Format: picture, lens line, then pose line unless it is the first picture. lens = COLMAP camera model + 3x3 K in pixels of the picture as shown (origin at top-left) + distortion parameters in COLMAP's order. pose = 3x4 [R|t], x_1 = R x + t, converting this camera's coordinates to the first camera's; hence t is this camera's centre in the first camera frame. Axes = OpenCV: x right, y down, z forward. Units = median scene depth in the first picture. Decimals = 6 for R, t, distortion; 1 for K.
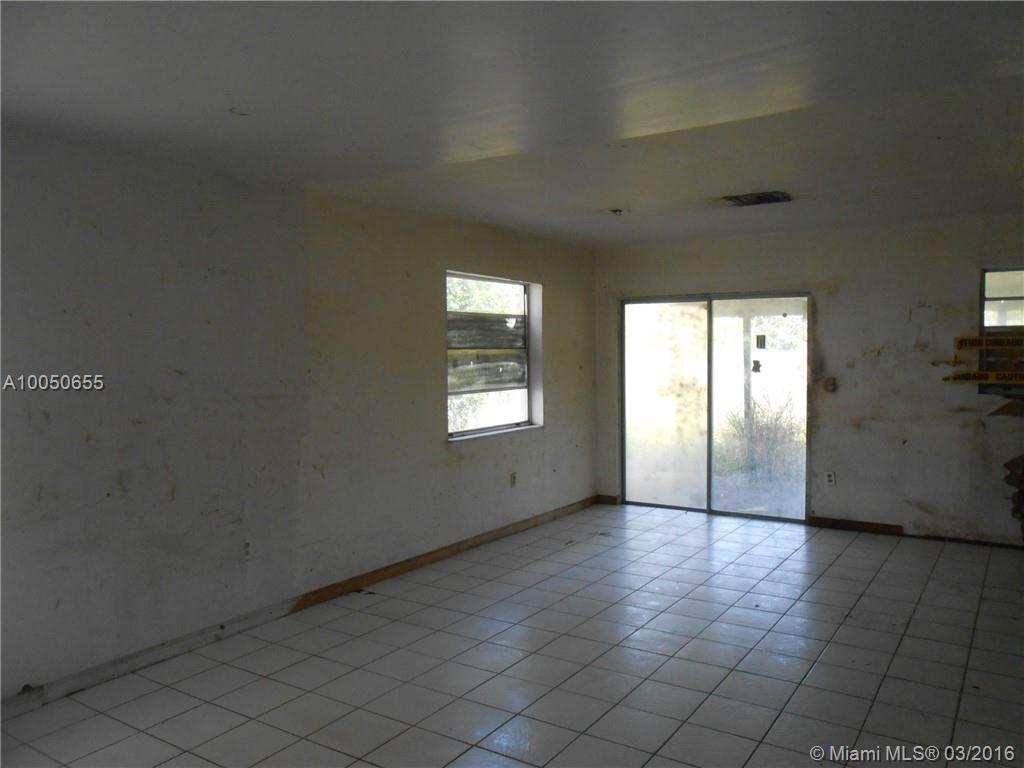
lens RADIAL K [[793.0, 0, 508.7], [0, 793.0, 381.9], [0, 0, 1]] dist [-0.040318, 0.057994]
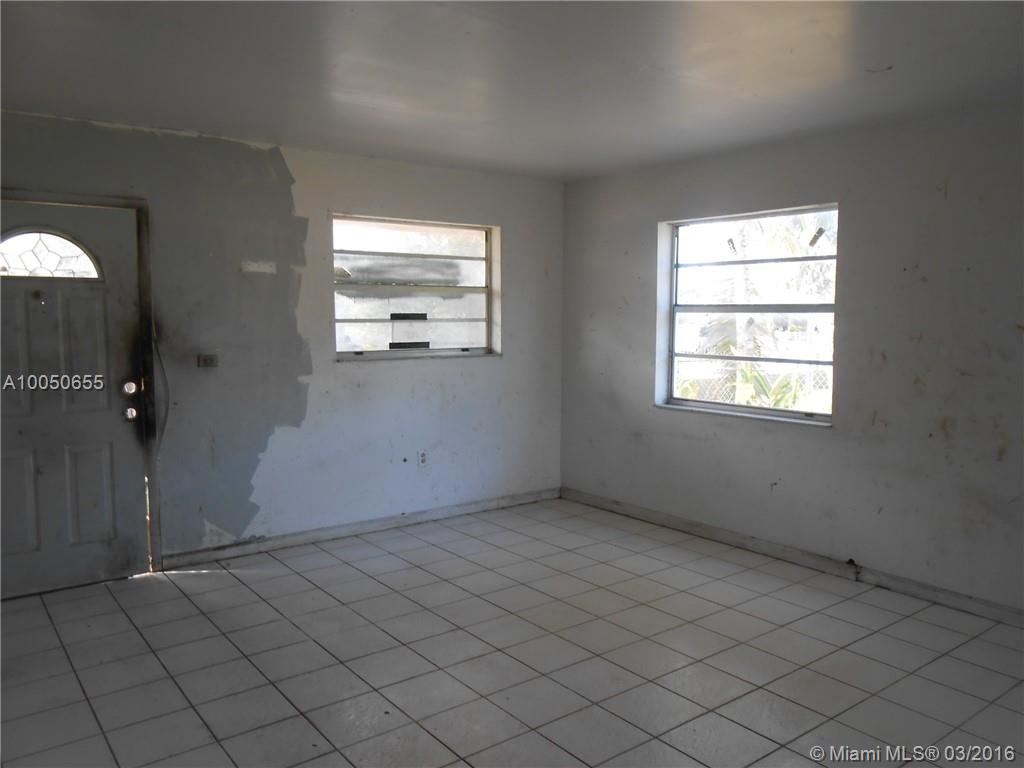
lens RADIAL K [[793.0, 0, 511.0], [0, 793.0, 380.3], [0, 0, 1]] dist [-0.040318, 0.057994]
pose [[-0.320804, 0.096667, -0.942200, 0.427749], [-0.046769, 0.991948, 0.117695, -0.021002], [0.945990, 0.081822, -0.313700, 0.471549]]
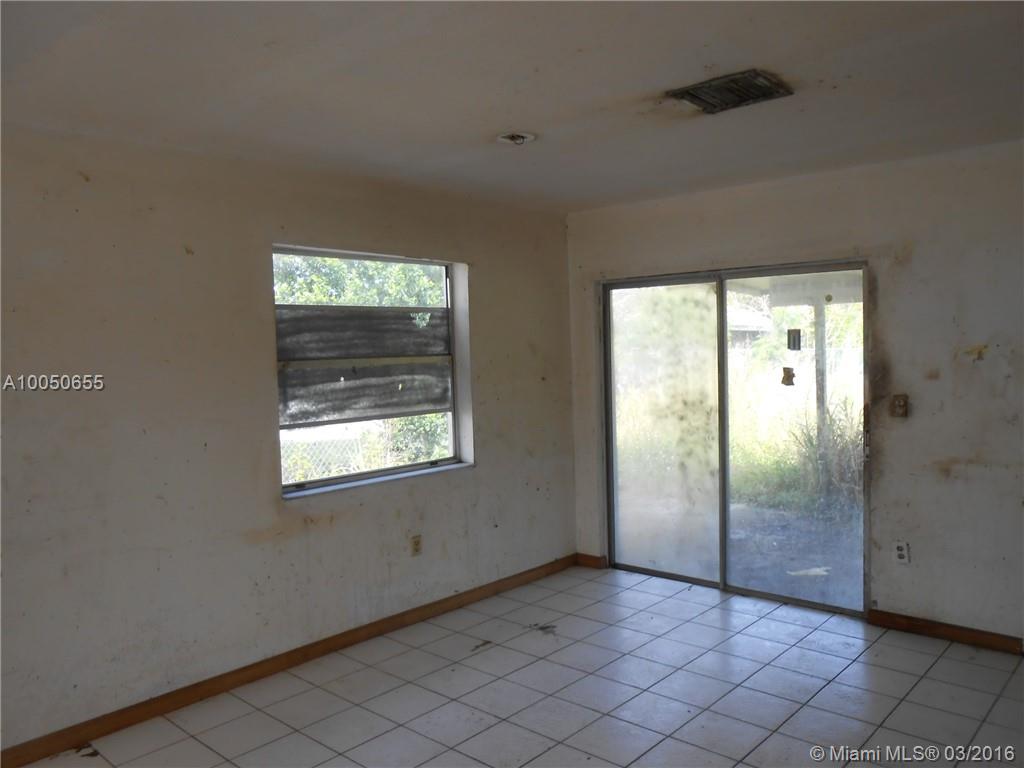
lens RADIAL K [[793.0, 0, 507.4], [0, 793.0, 383.8], [0, 0, 1]] dist [-0.040318, 0.057994]
pose [[0.988884, -0.010329, -0.148327, 0.201698], [0.011340, 0.999918, 0.005977, -0.022675], [0.148253, -0.007593, 0.988920, 0.346544]]
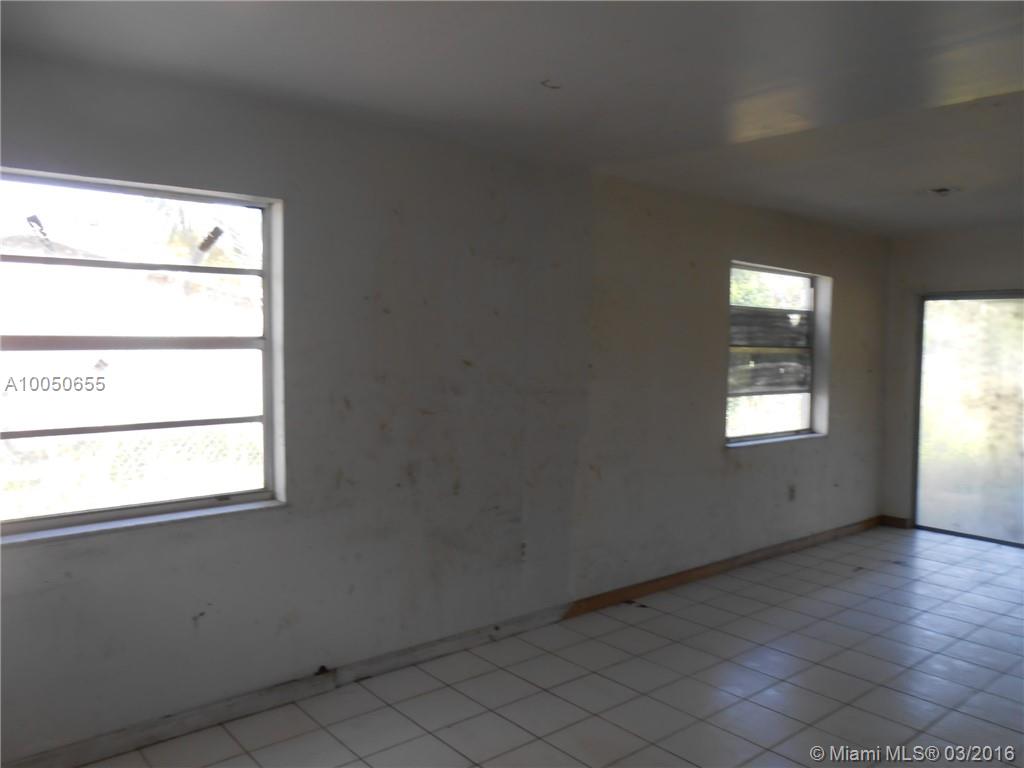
lens RADIAL K [[793.0, 0, 513.1], [0, 793.0, 383.0], [0, 0, 1]] dist [-0.040318, 0.057994]
pose [[0.960828, 0.040026, -0.274240, -0.061704], [-0.037854, 0.999196, 0.013212, -0.001750], [0.274548, -0.002314, 0.961571, 0.050404]]
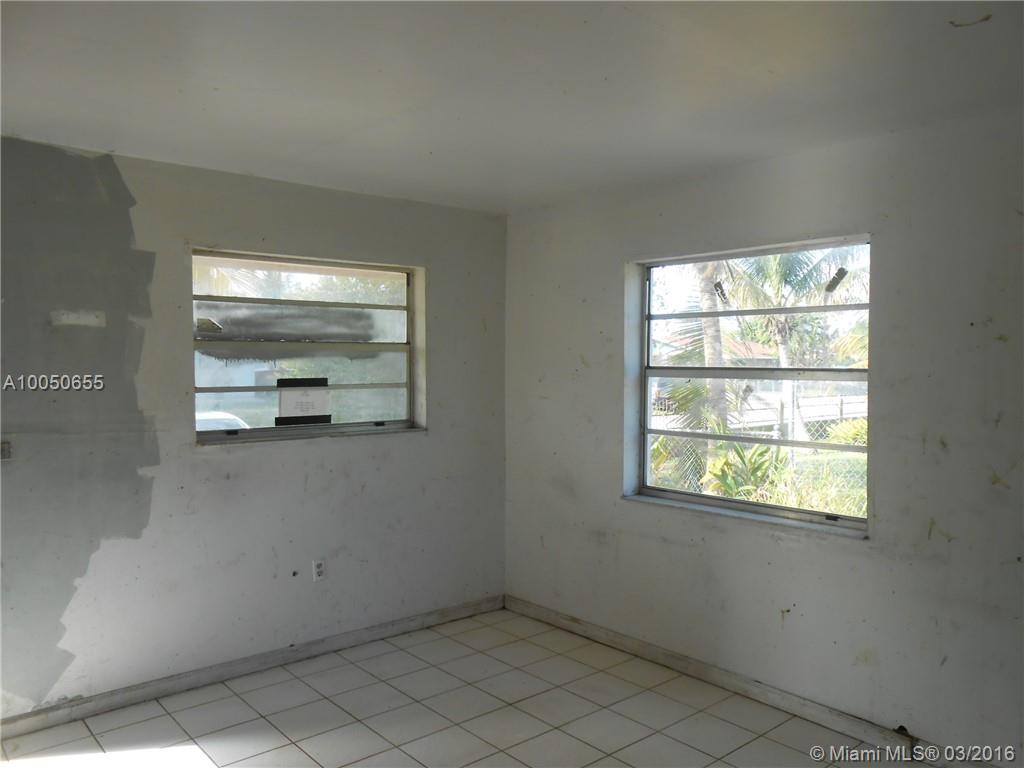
lens RADIAL K [[793.0, 0, 508.7], [0, 793.0, 381.7], [0, 0, 1]] dist [-0.040318, 0.057994]
pose [[-0.273504, 0.042051, -0.960951, 0.219842], [-0.047958, 0.997205, 0.057287, -0.030344], [0.960674, 0.061753, -0.270723, 0.431376]]
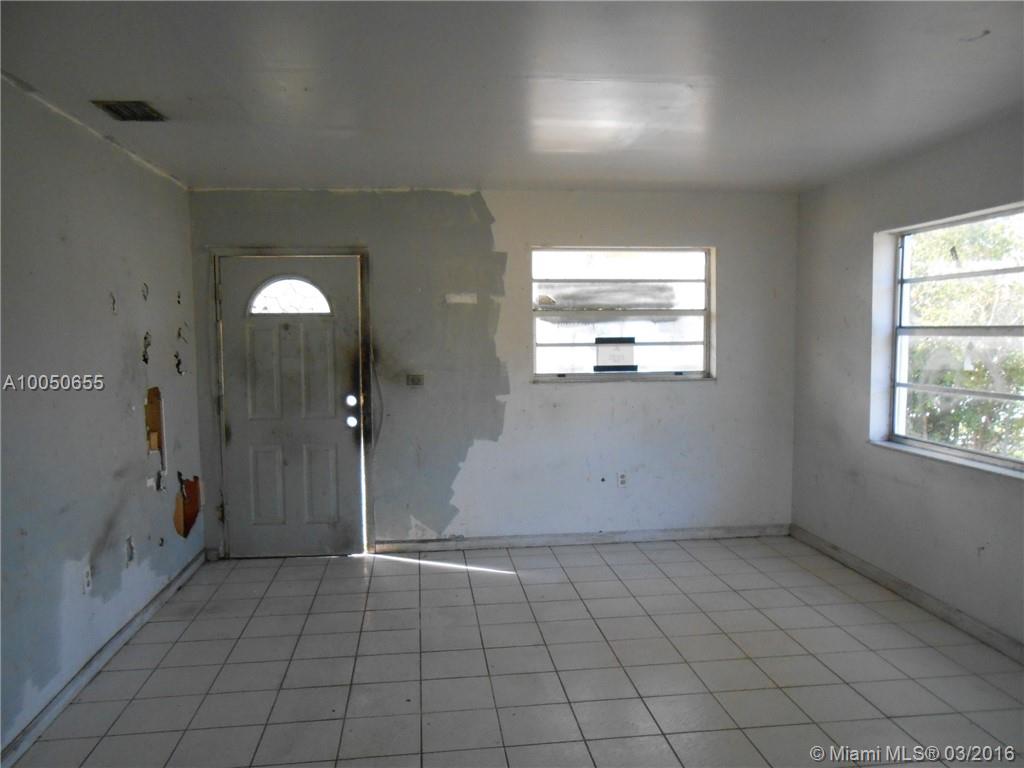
lens RADIAL K [[793.0, 0, 518.8], [0, 793.0, 380.0], [0, 0, 1]] dist [-0.040318, 0.057994]
pose [[-0.756798, 0.065771, -0.650332, 0.298024], [-0.013245, 0.993178, 0.115857, -0.041466], [0.653515, 0.096294, -0.750763, 0.701237]]
